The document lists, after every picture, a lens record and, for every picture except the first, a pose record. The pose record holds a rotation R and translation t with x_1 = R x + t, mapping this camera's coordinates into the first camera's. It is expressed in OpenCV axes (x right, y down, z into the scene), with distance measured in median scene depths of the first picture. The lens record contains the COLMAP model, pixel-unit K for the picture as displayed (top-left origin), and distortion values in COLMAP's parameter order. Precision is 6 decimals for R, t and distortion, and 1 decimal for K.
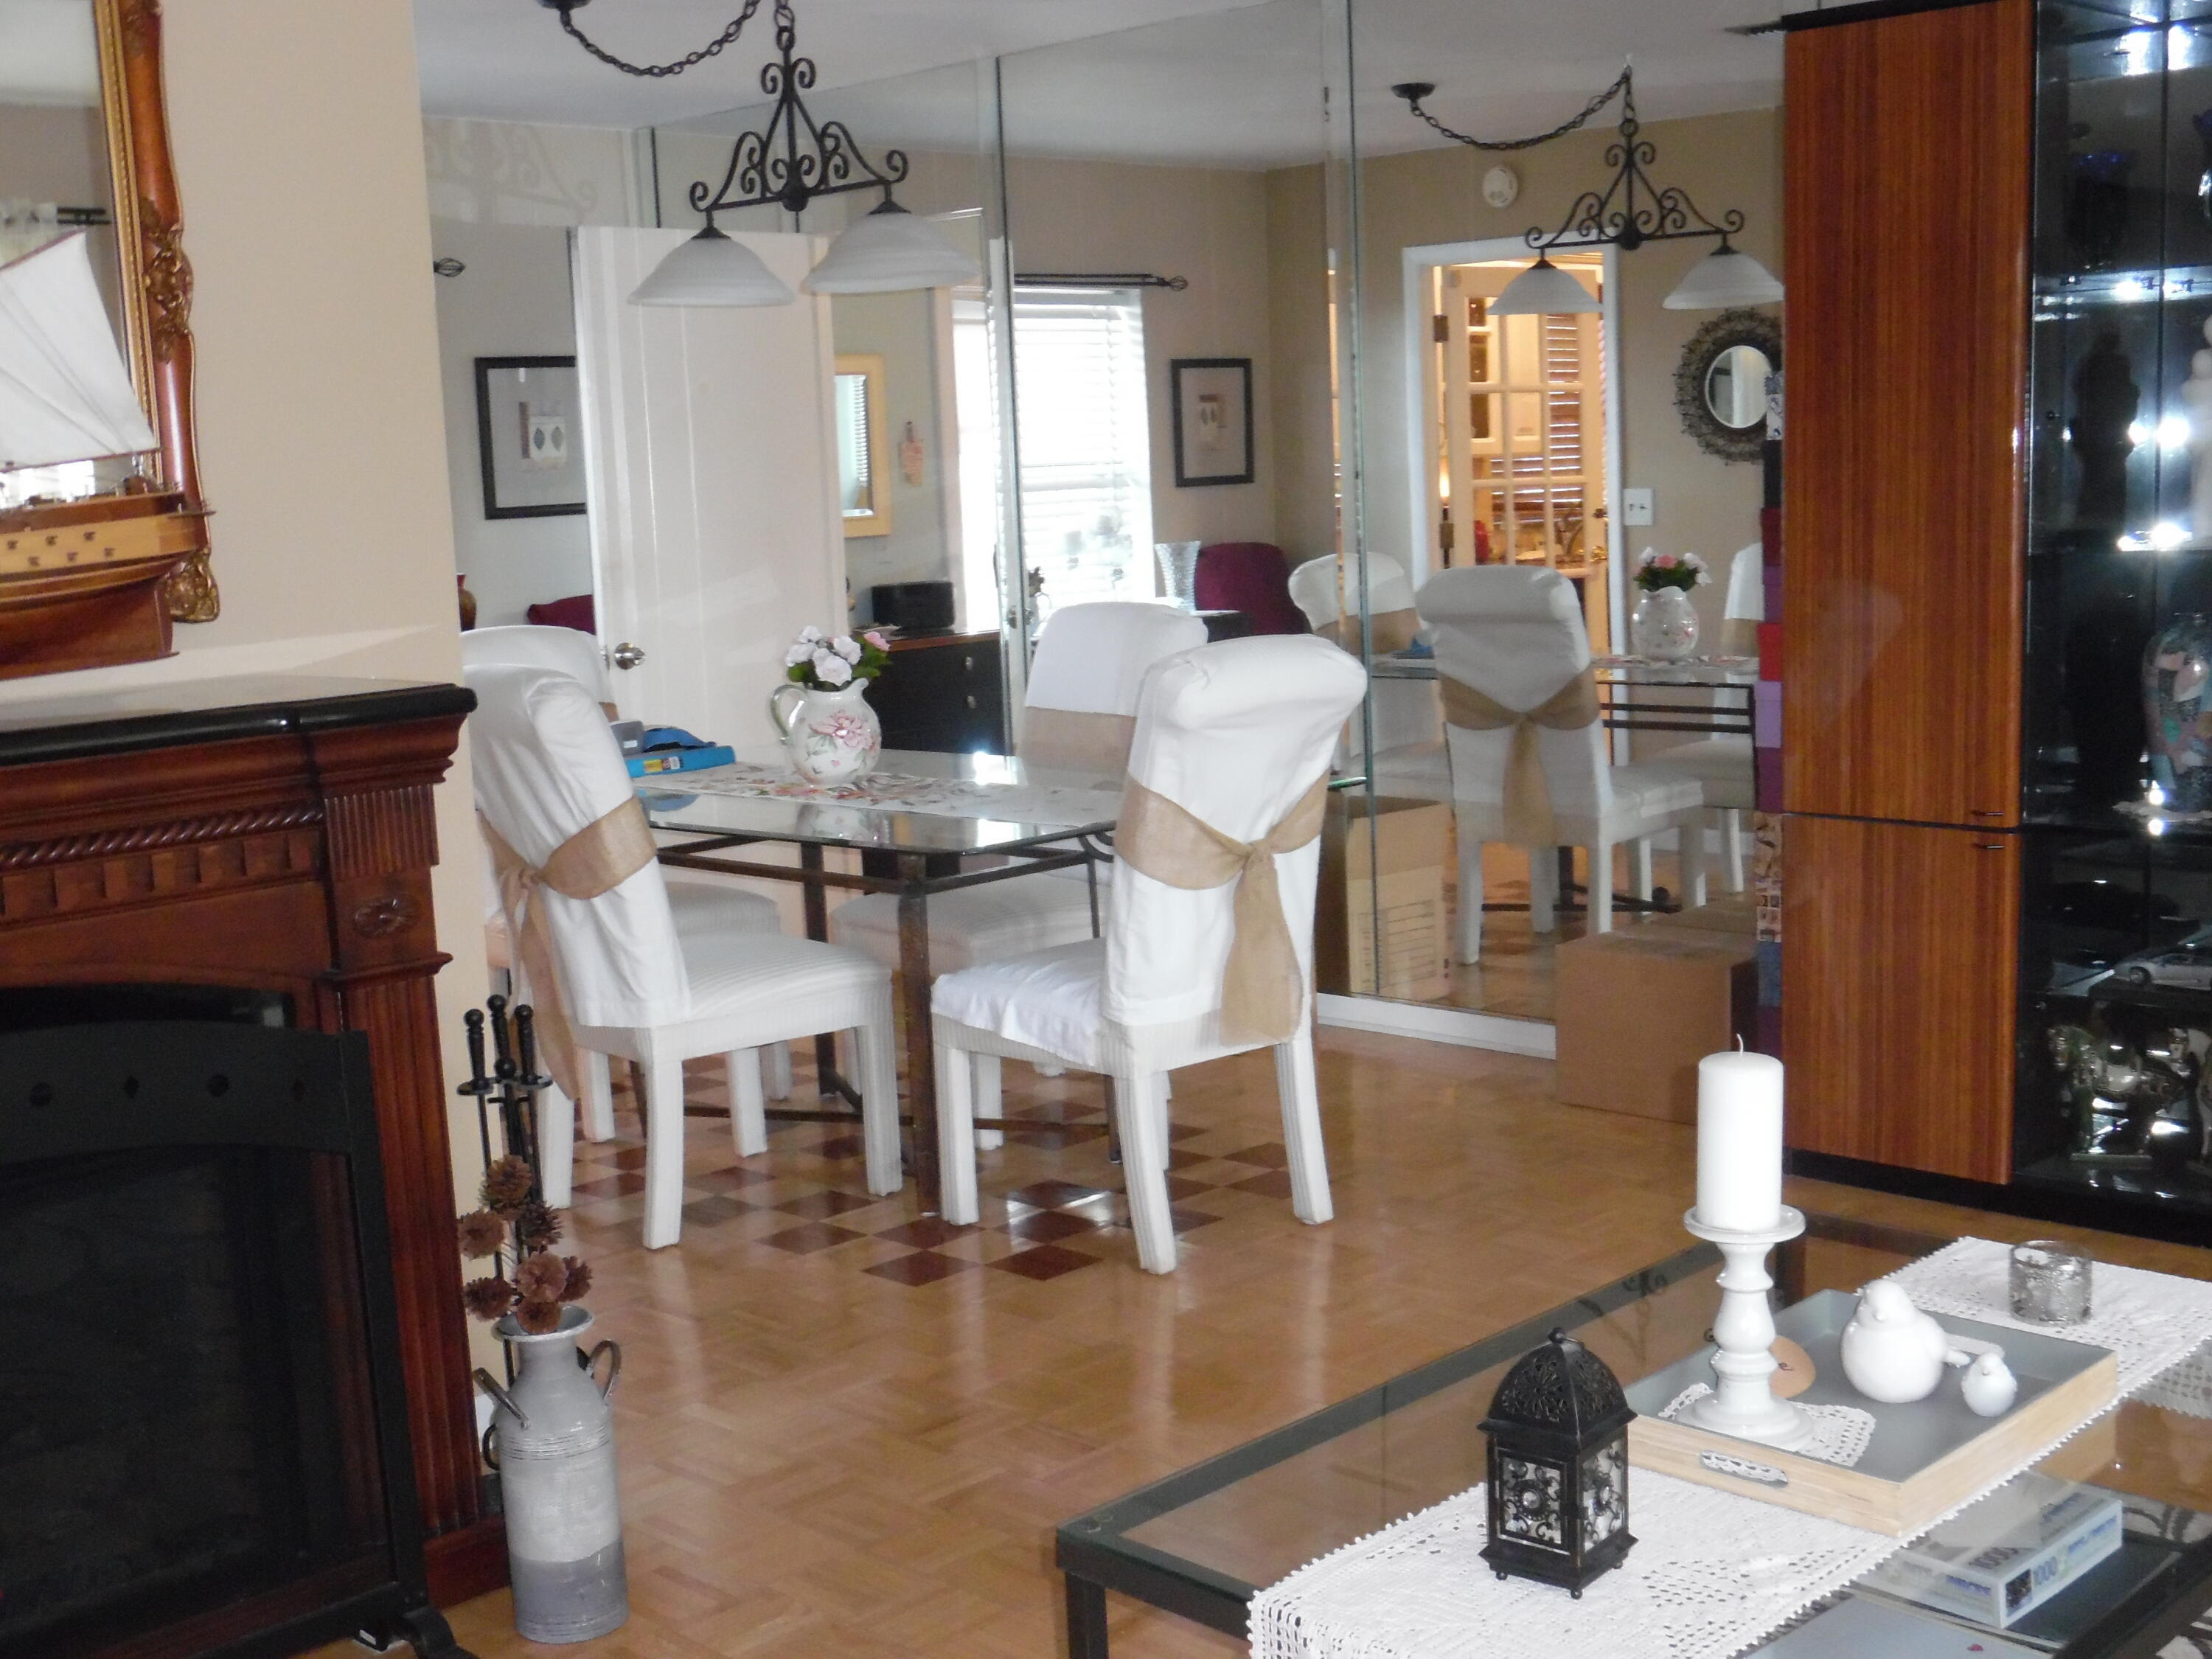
lens RADIAL K [[2675.0, 0, 1107.0], [0, 2675.0, 882.2], [0, 0, 1]] dist [-0.003038, -0.048401]
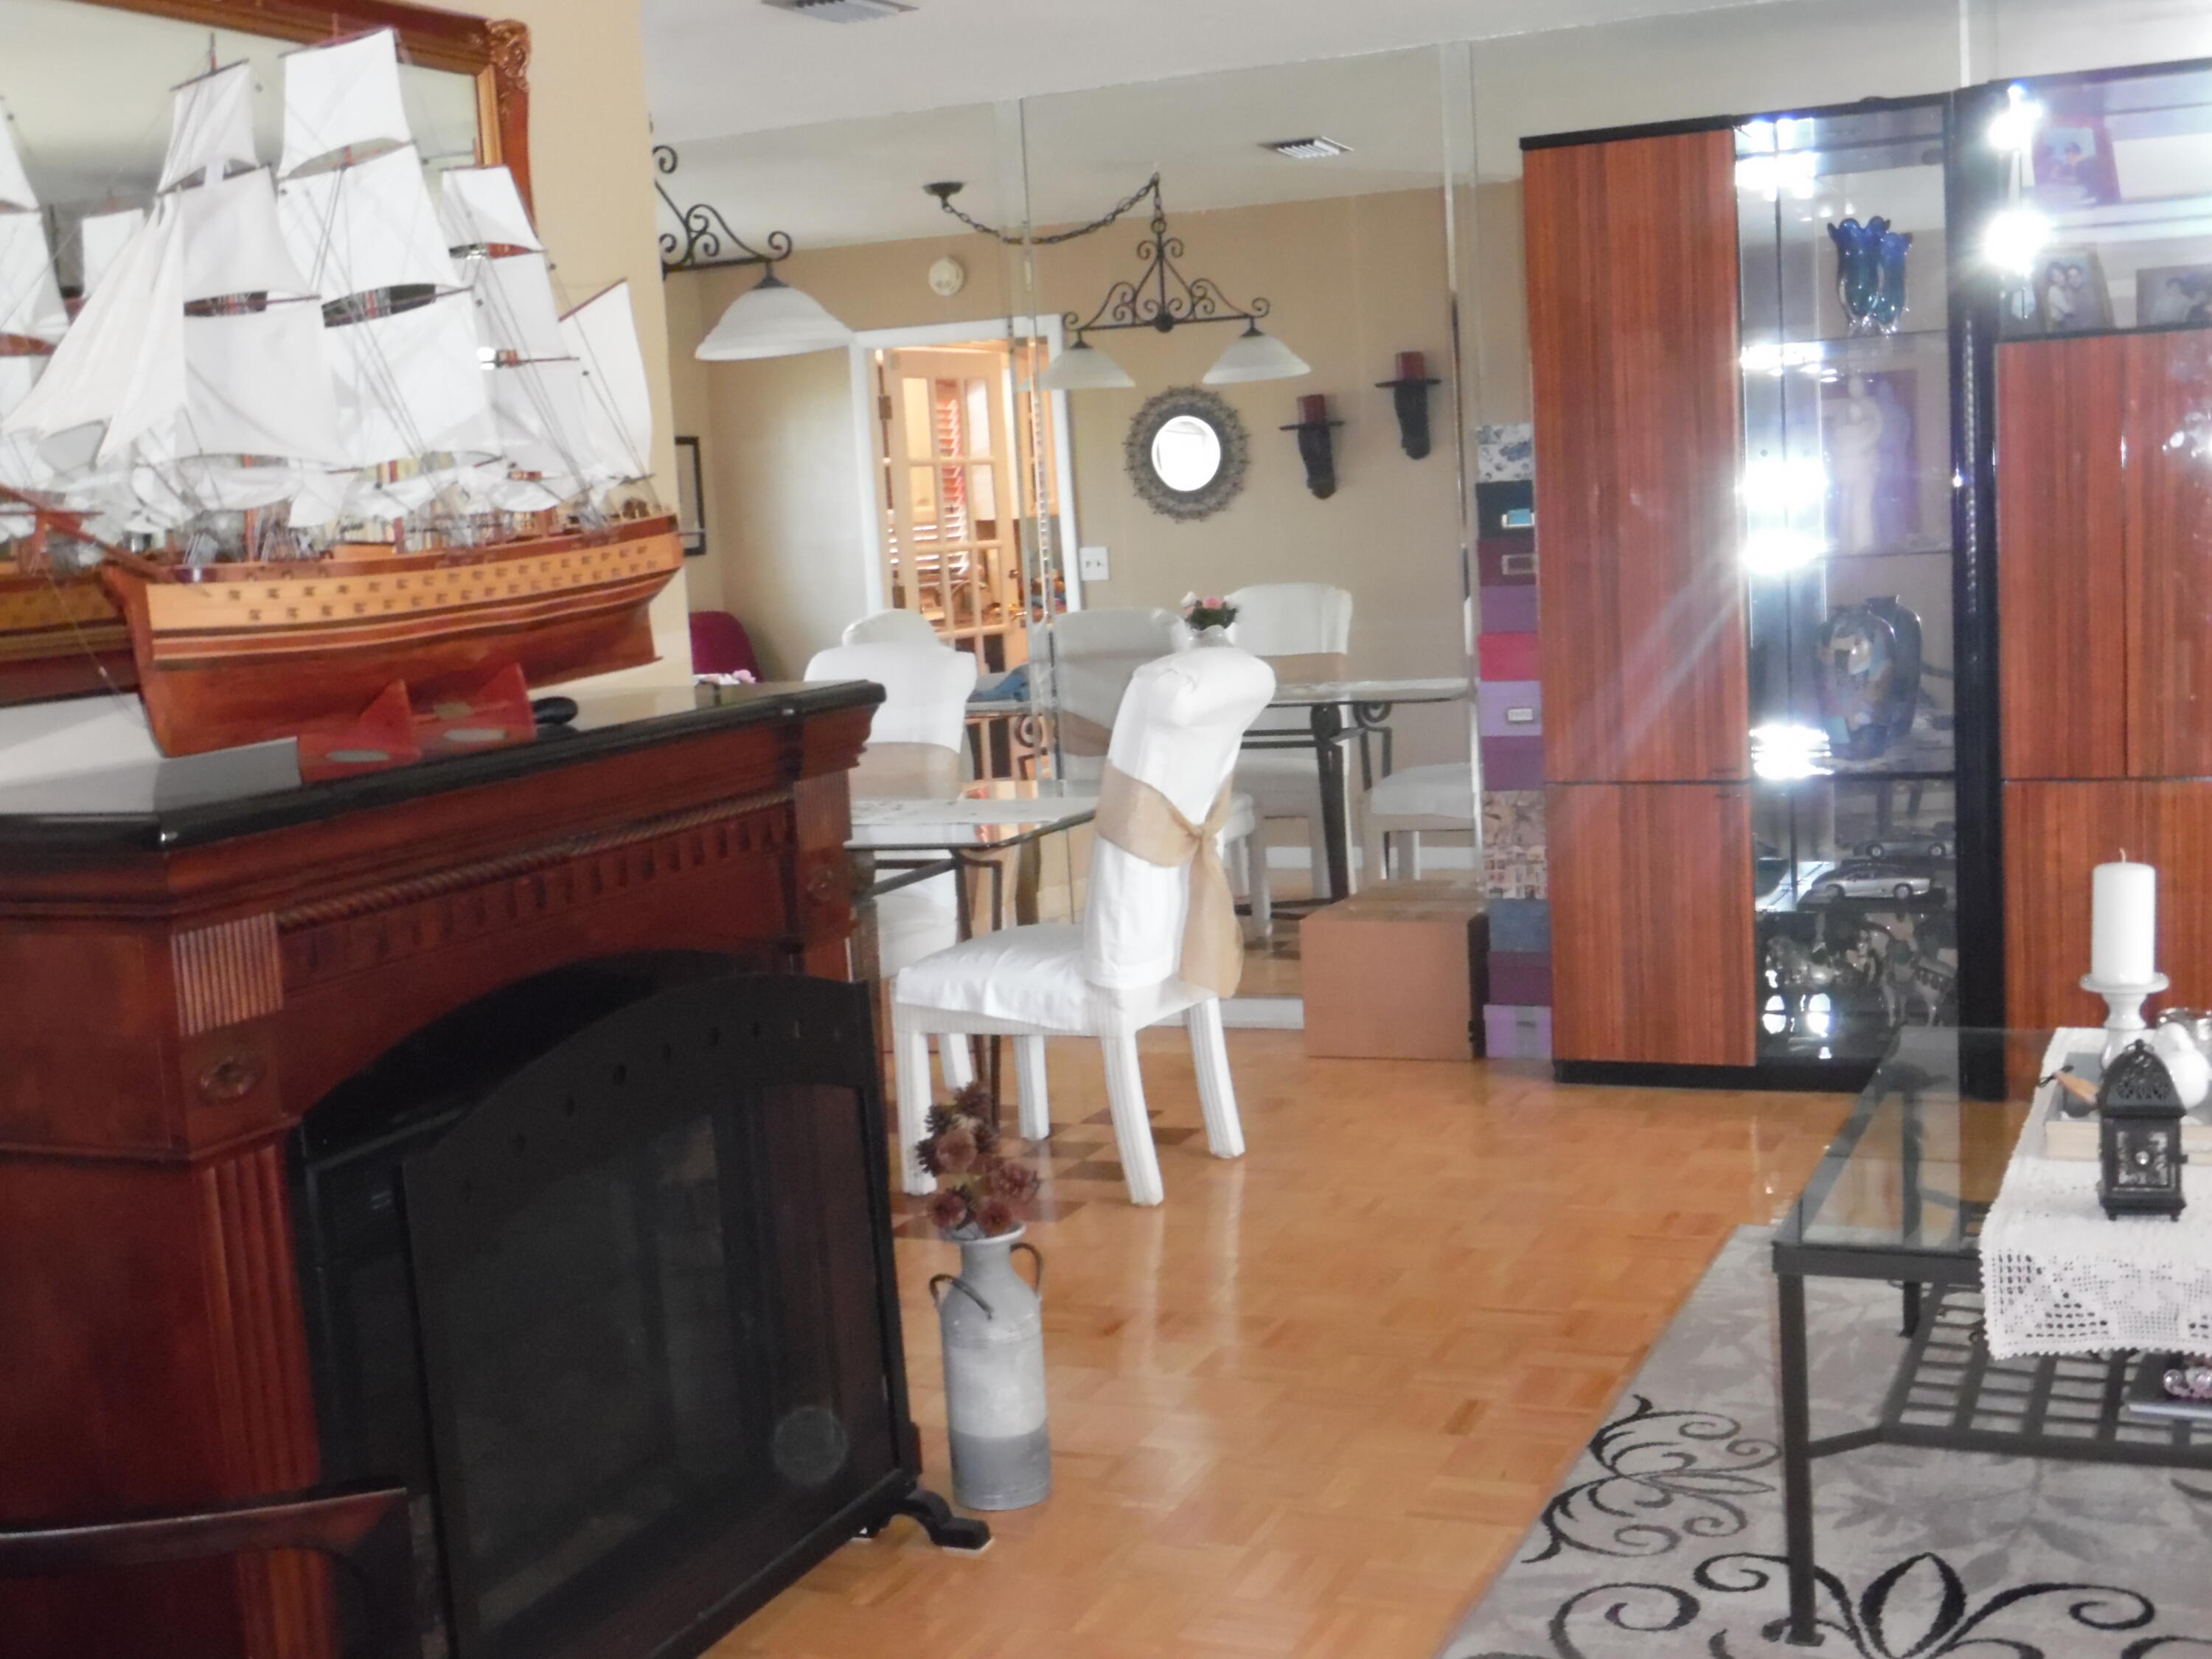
lens RADIAL K [[2702.6, 0, 1106.0], [0, 2702.6, 829.5], [0, 0, 1]] dist [-0.004264, -0.066358]
pose [[0.931559, -0.058282, 0.358887, -0.378920], [0.078324, 0.996062, -0.041548, 0.030588], [-0.355053, 0.066814, 0.932456, -0.074899]]
